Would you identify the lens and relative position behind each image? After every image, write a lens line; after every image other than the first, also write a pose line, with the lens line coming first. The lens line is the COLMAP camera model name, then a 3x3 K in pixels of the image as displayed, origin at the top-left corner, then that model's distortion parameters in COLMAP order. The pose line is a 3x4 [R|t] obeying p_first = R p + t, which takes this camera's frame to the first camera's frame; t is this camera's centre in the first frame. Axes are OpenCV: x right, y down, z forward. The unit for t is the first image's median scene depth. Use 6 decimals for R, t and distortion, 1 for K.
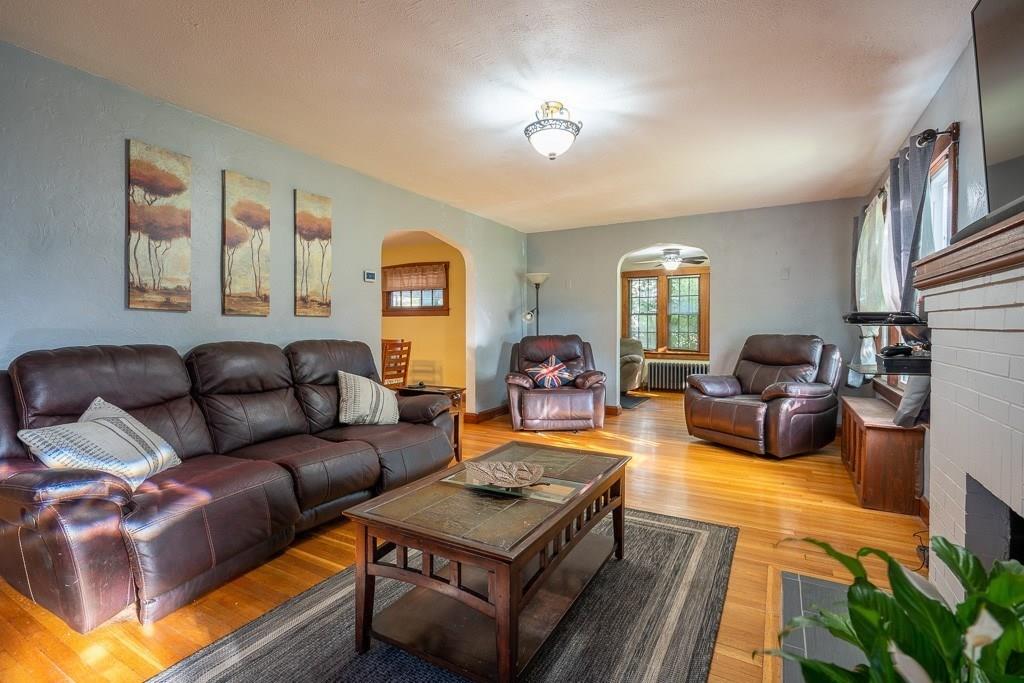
lens RADIAL K [[460.5, 0, 513.5], [0, 460.5, 334.9], [0, 0, 1]] dist [-0.002379, 0.000116]
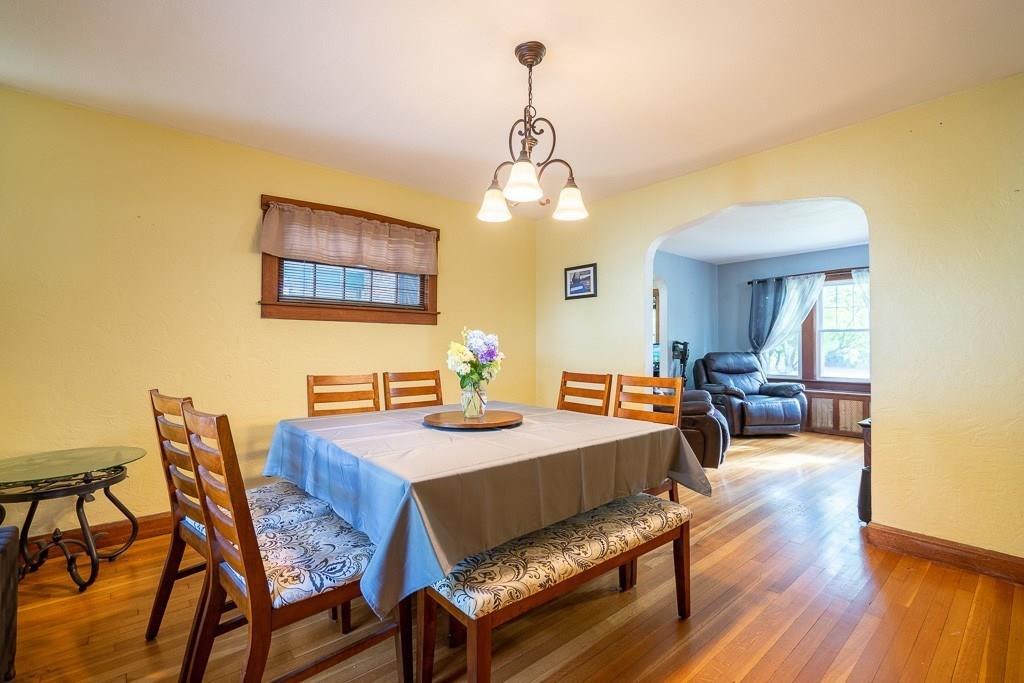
lens RADIAL K [[449.6, 0, 512.0], [0, 449.6, 341.5], [0, 0, 1]] dist [-0.000472, -0.000005]
pose [[0.356189, 0.011983, 0.934337, -1.304238], [0.016480, 0.999682, -0.019104, -0.018046], [-0.934269, 0.022203, 0.355878, 1.496475]]
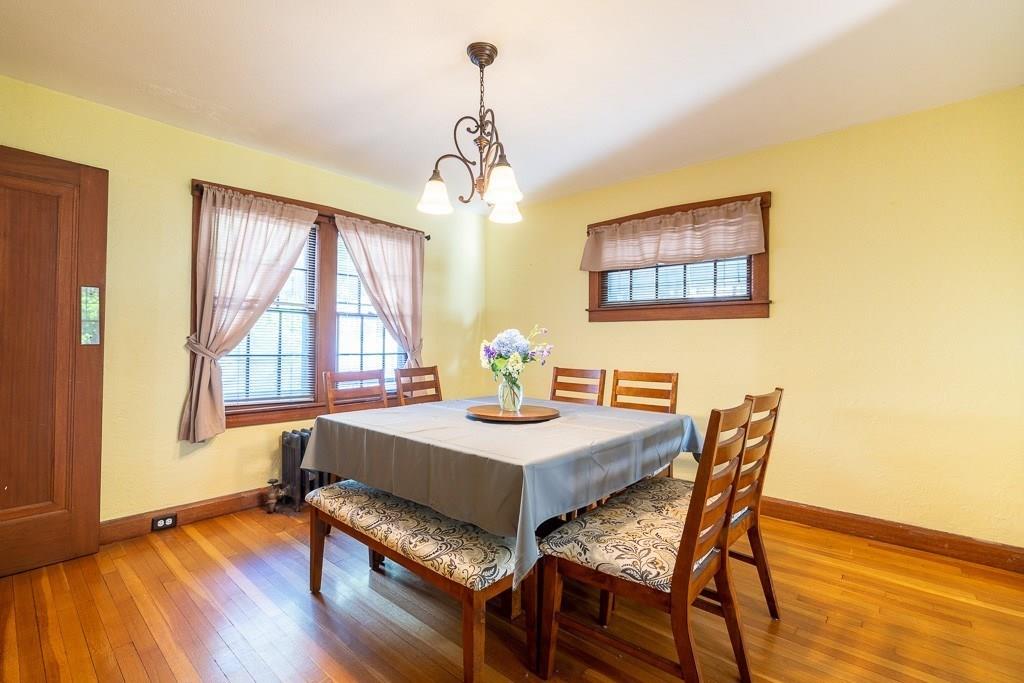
lens RADIAL K [[455.9, 0, 512.0], [0, 455.9, 341.5], [0, 0, 1]] dist [-0.000993, 0.000060]
pose [[0.978478, 0.008670, -0.206170, -0.600058], [-0.013244, 0.999696, -0.020817, -0.014198], [0.205927, 0.023099, 0.978295, 1.111333]]
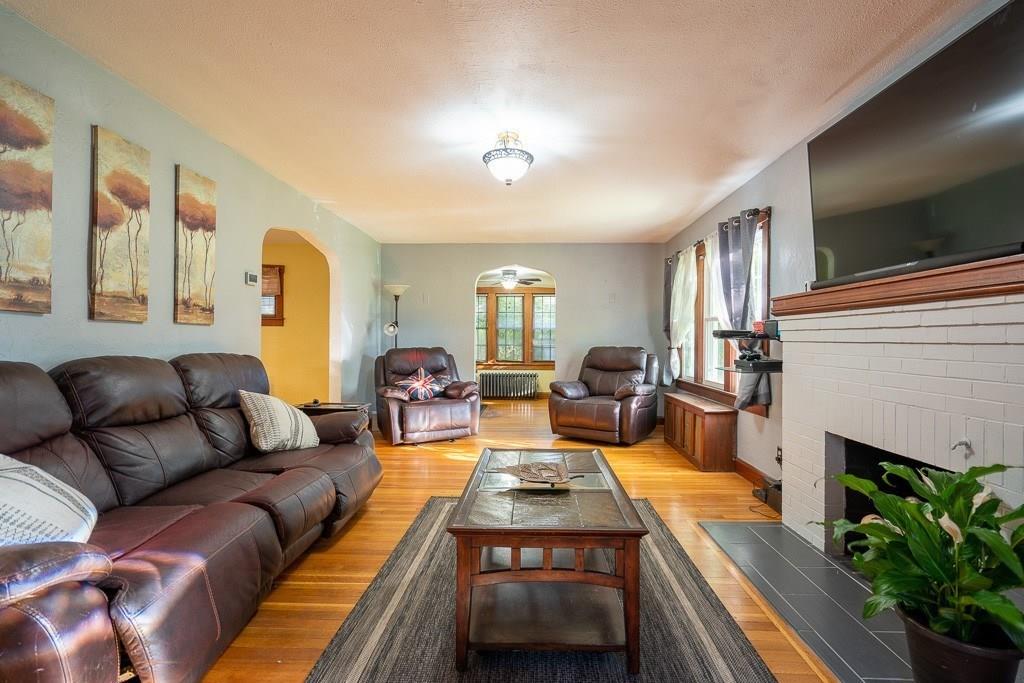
lens RADIAL K [[455.9, 0, 512.0], [0, 455.9, 341.5], [0, 0, 1]] dist [-0.000993, 0.000060]
pose [[0.888356, 0.003946, 0.459138, -0.317827], [0.002762, 0.999899, -0.013937, 0.002494], [-0.459147, 0.013649, 0.888256, 0.036691]]
